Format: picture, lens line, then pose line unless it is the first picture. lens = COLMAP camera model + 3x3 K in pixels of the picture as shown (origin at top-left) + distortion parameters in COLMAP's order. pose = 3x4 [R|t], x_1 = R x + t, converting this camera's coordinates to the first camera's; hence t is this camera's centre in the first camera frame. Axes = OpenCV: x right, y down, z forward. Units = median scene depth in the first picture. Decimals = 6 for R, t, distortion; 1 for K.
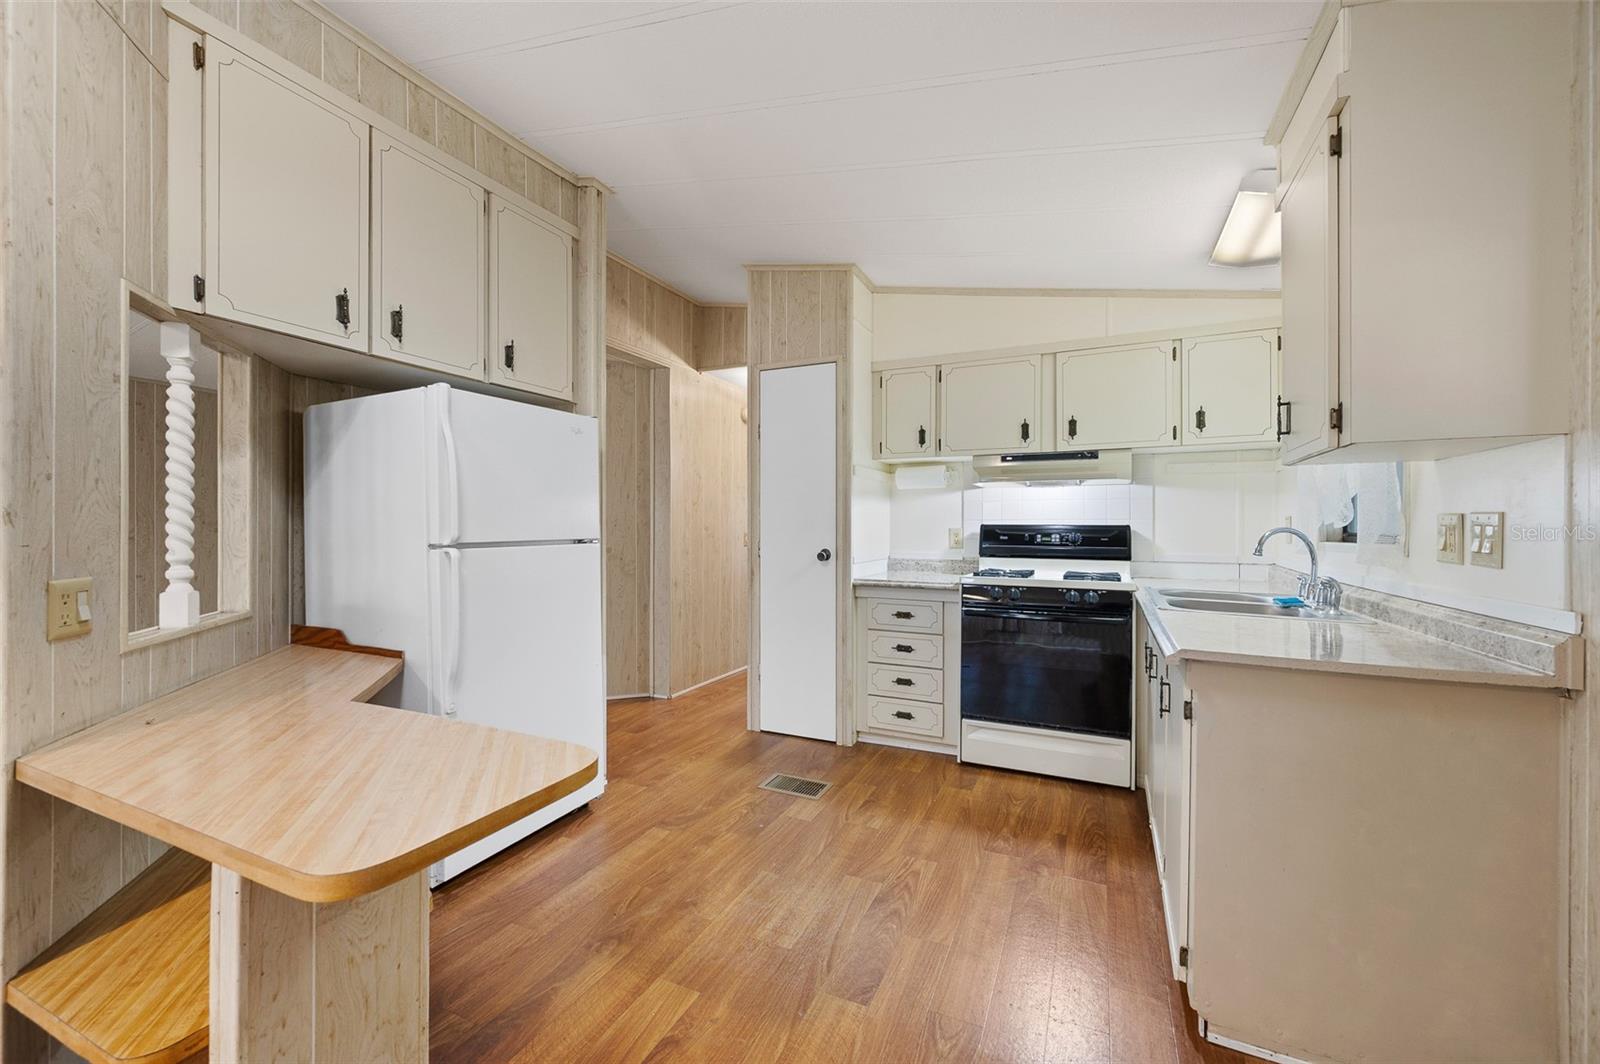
lens RADIAL K [[643.8, 0, 796.8], [0, 643.8, 531.8], [0, 0, 1]] dist [0.000227, -0.000652]
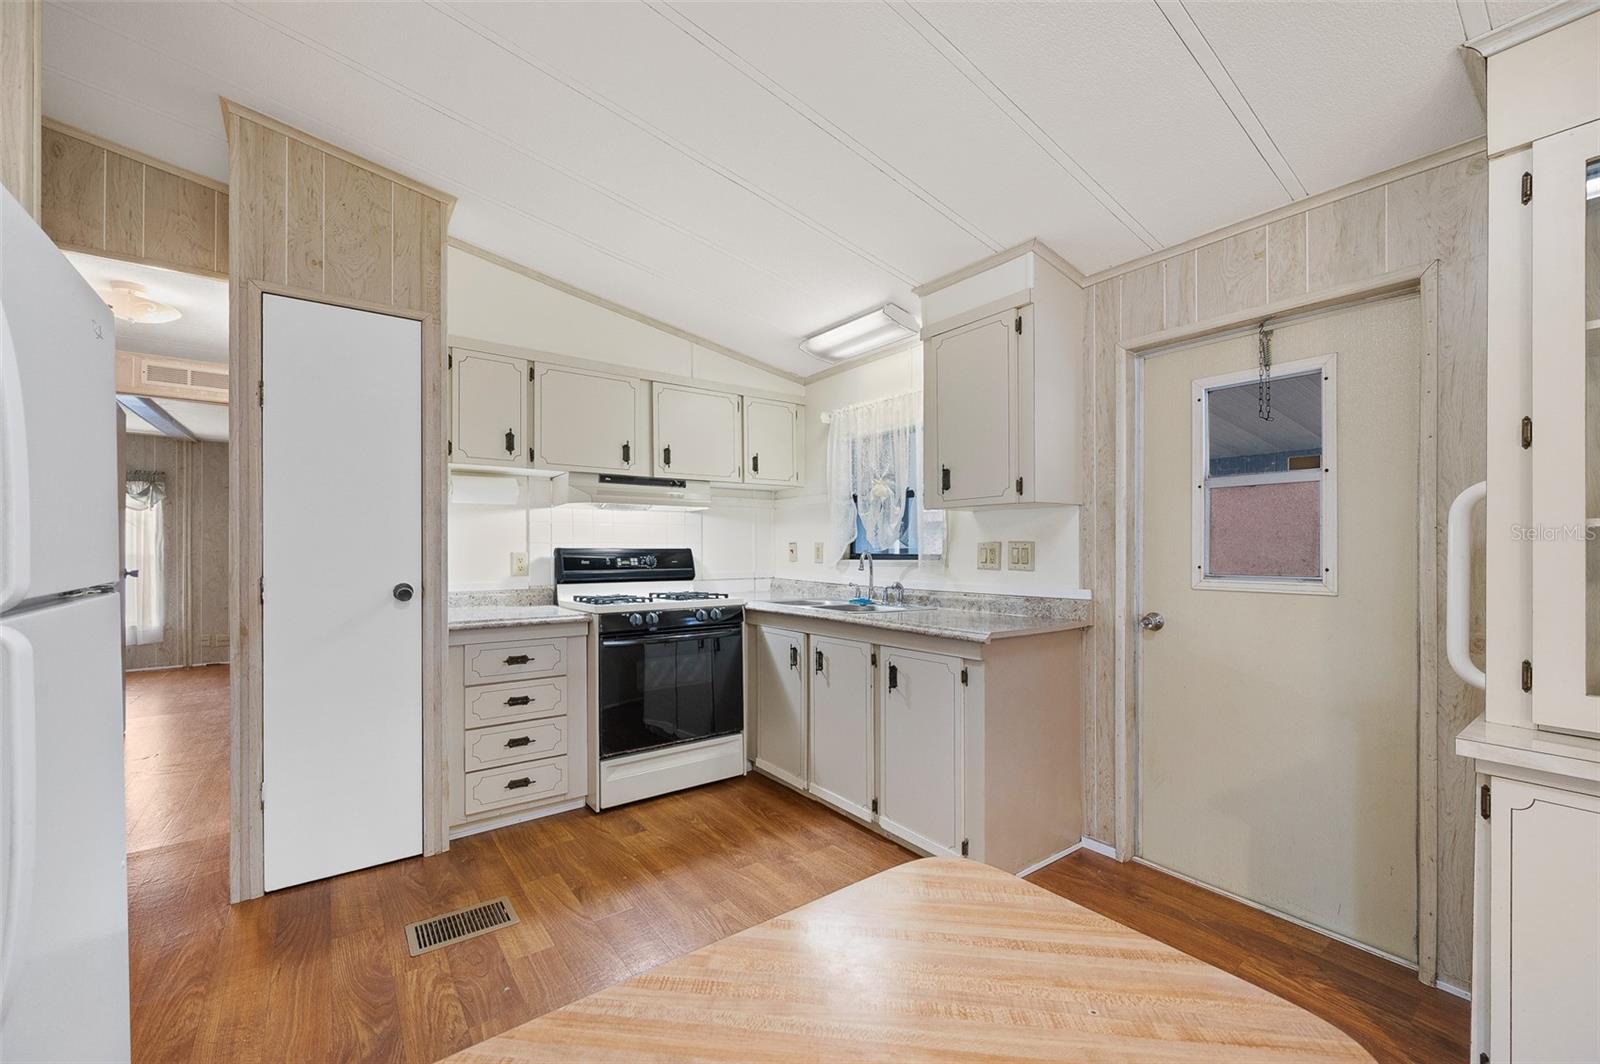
lens RADIAL K [[643.8, 0, 819.2], [0, 643.8, 550.1], [0, 0, 1]] dist [0.000227, -0.000652]
pose [[0.452744, -0.004053, 0.891631, -0.402244], [0.010533, 0.999944, -0.000803, -0.004622], [-0.891578, 0.009756, 0.452762, 0.304942]]
